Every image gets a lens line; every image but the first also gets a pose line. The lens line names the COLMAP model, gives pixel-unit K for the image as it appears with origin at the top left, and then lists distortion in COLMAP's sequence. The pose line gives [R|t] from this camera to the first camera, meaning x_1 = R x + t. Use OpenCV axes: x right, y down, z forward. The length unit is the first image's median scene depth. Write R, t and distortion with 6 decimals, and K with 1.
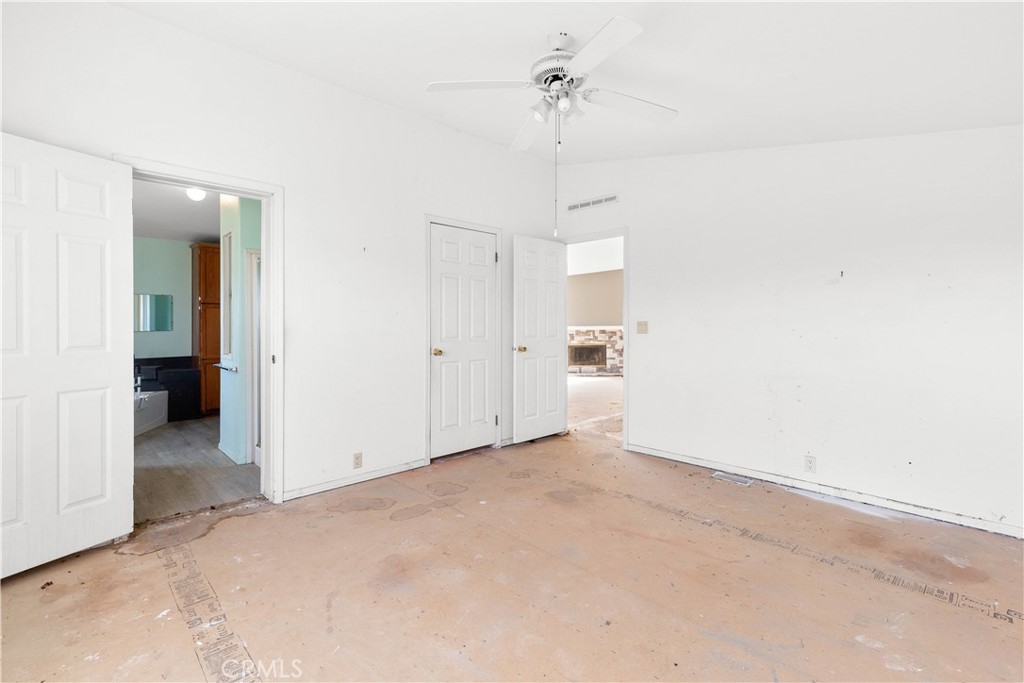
lens RADIAL K [[470.9, 0, 507.9], [0, 470.9, 324.8], [0, 0, 1]] dist [0.020283, -0.008345]
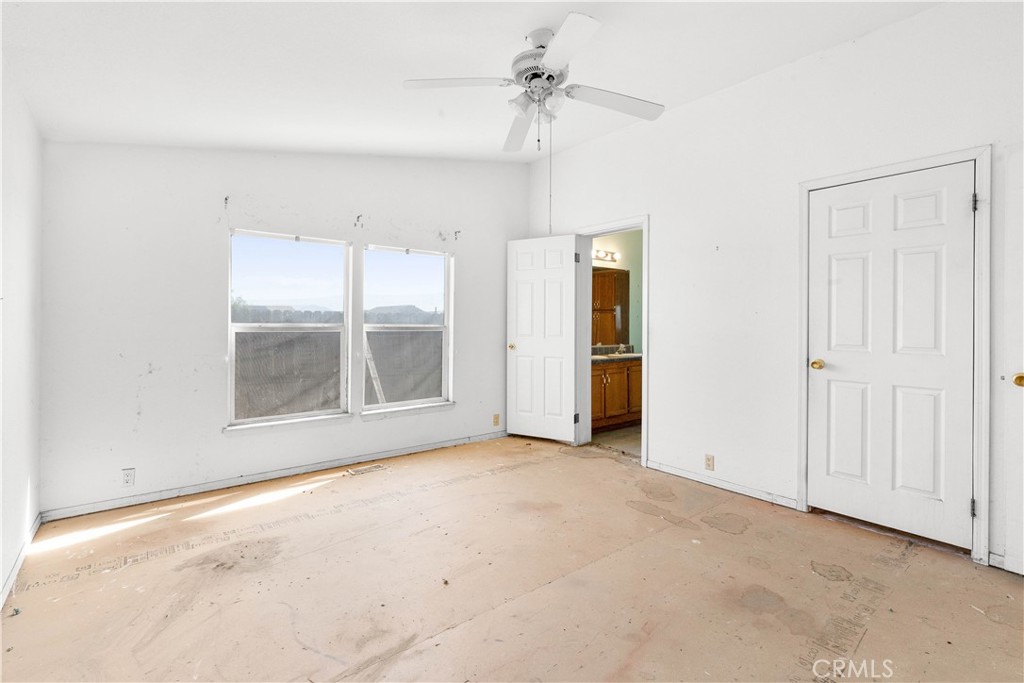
lens RADIAL K [[470.9, 0, 507.9], [0, 470.9, 324.8], [0, 0, 1]] dist [0.020283, -0.008345]
pose [[-0.087710, 0.001100, -0.996145, 0.882404], [-0.010790, 0.999940, 0.002054, 0.000461], [0.996088, 0.010929, -0.087693, 0.820787]]
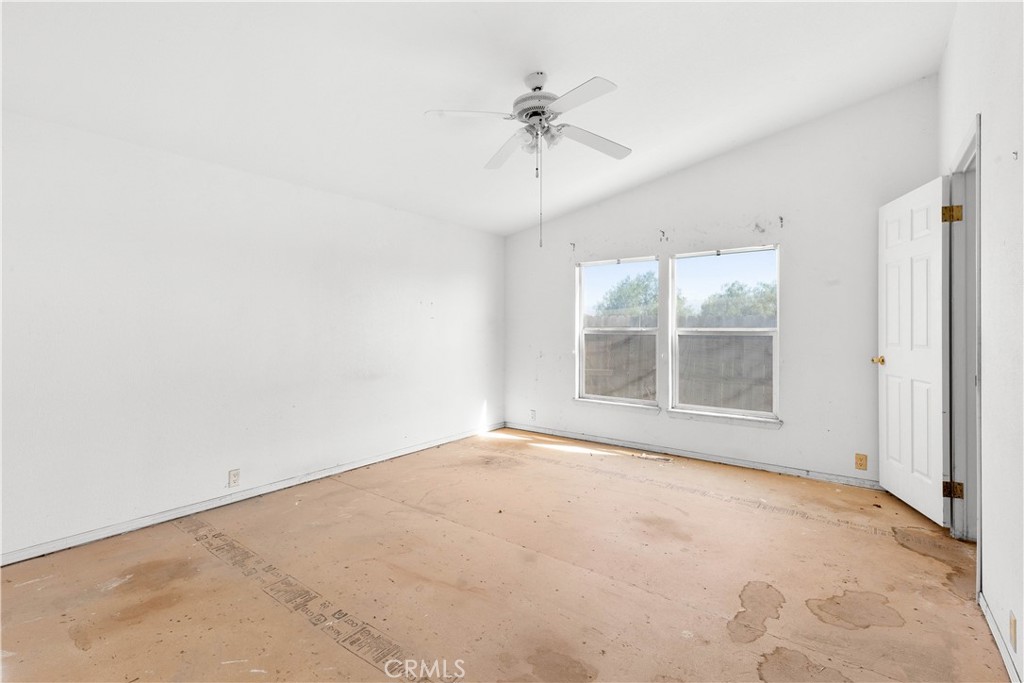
lens RADIAL K [[470.9, 0, 507.9], [0, 470.9, 324.8], [0, 0, 1]] dist [0.020283, -0.008345]
pose [[-0.988063, -0.003411, -0.154014, 0.284192], [-0.003432, 0.999994, -0.000133, -0.003077], [0.154013, 0.000397, -0.988069, 1.707146]]
